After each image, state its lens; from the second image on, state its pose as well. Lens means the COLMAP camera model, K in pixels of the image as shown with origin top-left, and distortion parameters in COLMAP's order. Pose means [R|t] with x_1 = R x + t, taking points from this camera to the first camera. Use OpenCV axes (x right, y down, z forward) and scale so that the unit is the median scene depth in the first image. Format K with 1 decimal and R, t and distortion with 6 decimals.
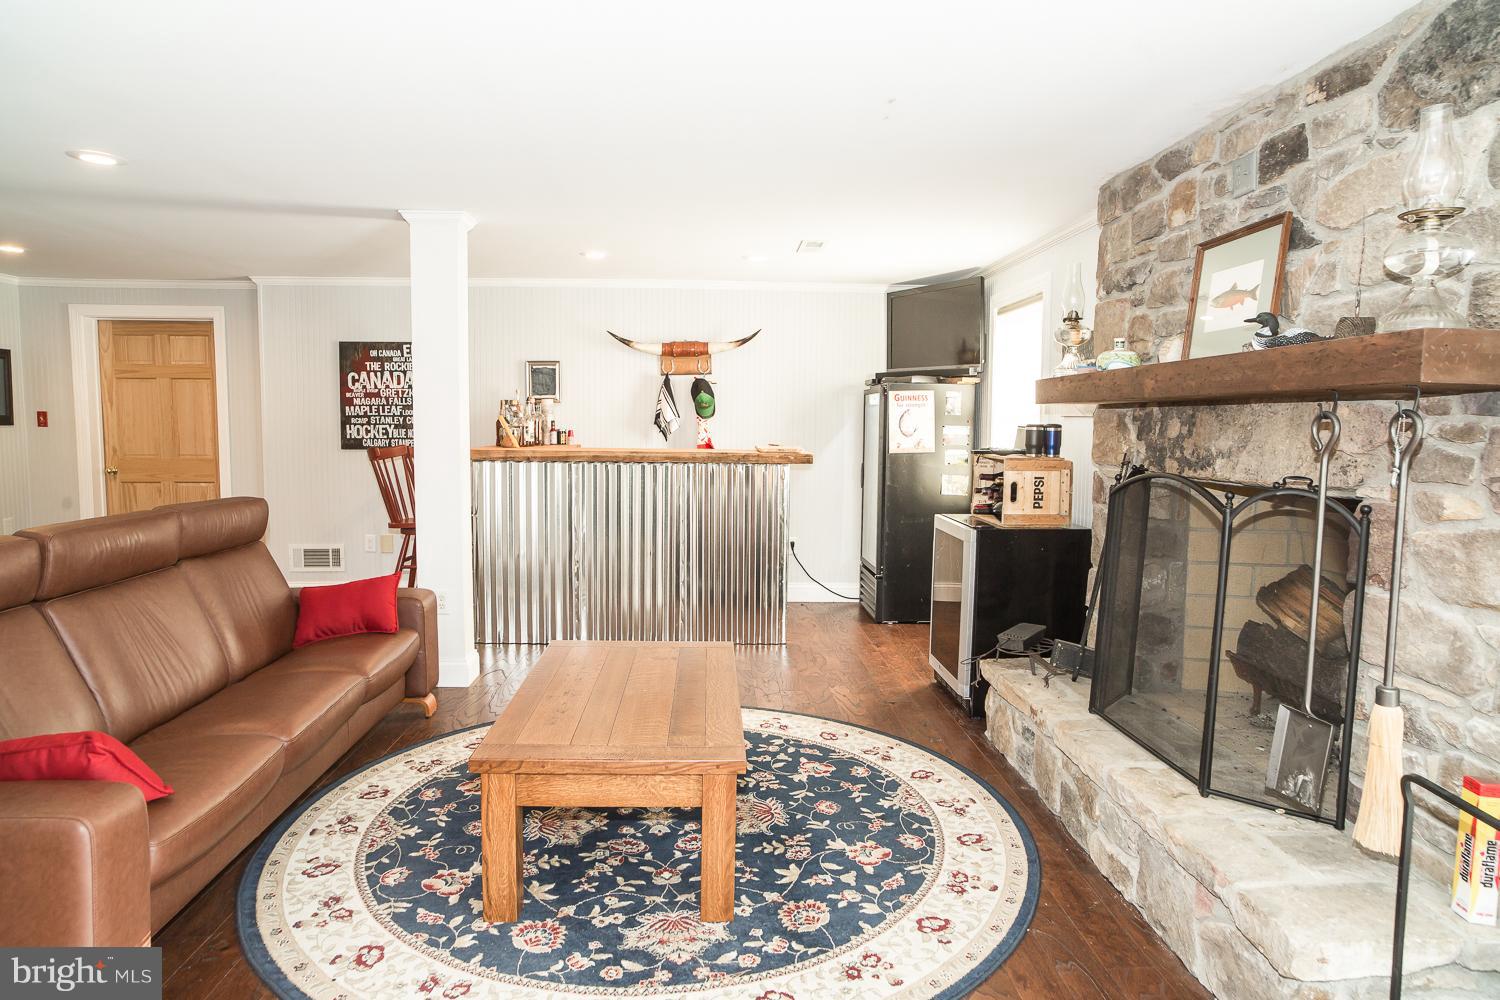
lens RADIAL K [[896.6, 0, 756.5], [0, 896.6, 495.6], [0, 0, 1]] dist [-0.086218, 0.074858]
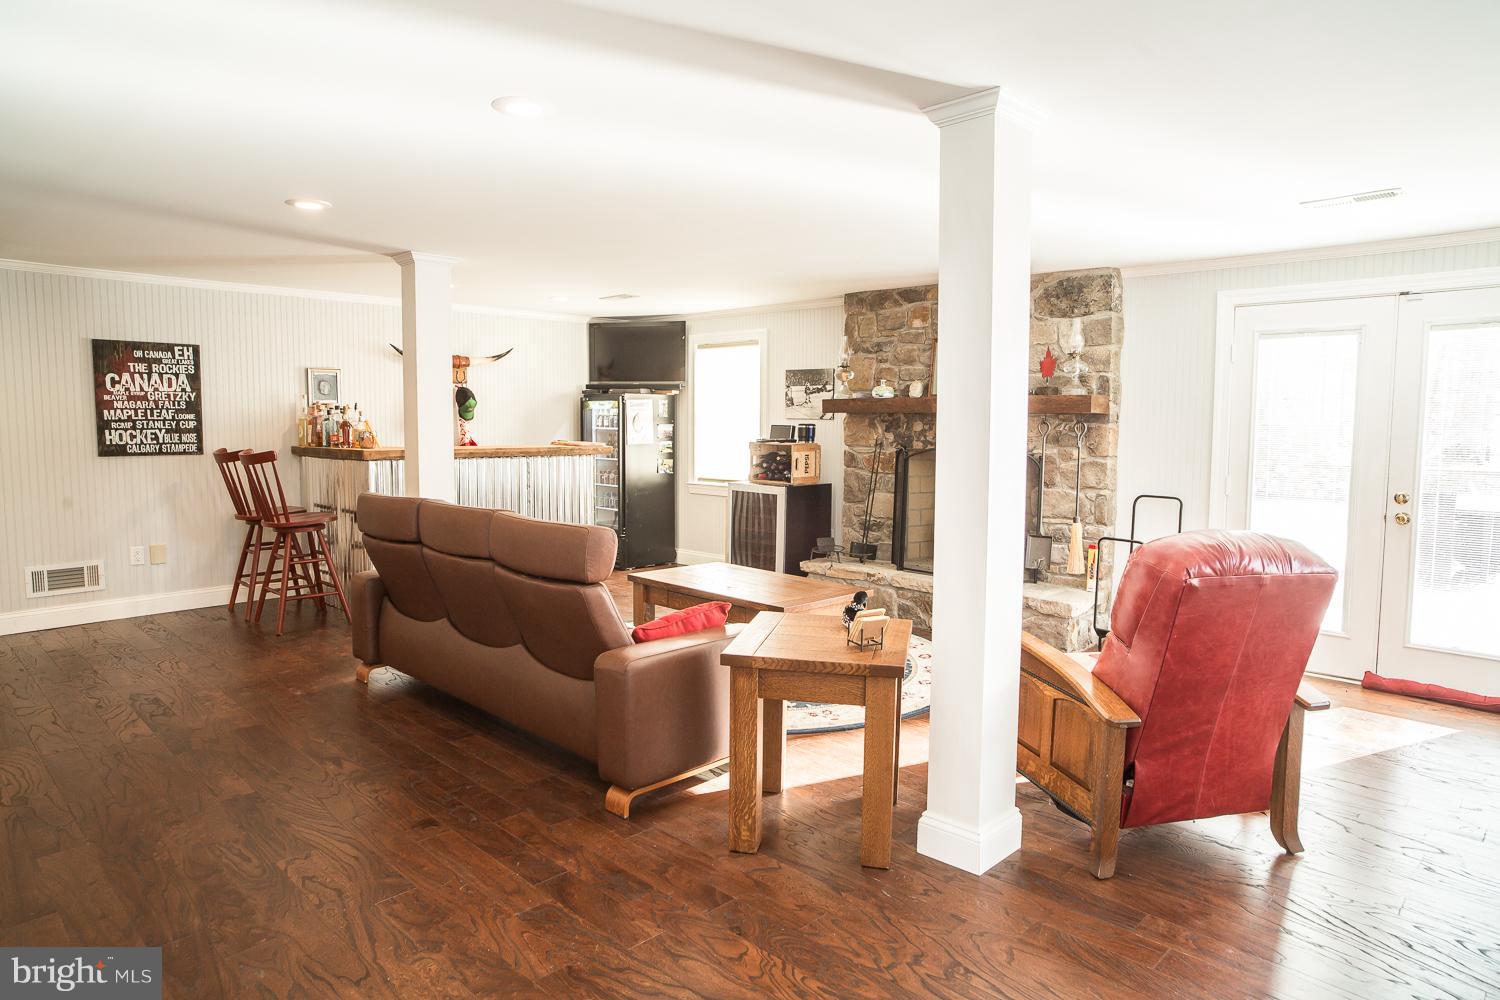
lens RADIAL K [[896.6, 0, 756.5], [0, 896.6, 495.6], [0, 0, 1]] dist [-0.086218, 0.074858]
pose [[0.740003, -0.062877, 0.669658, -0.579192], [0.057276, 0.997895, 0.030404, -0.000370], [-0.670161, 0.015856, 0.742047, -0.134554]]
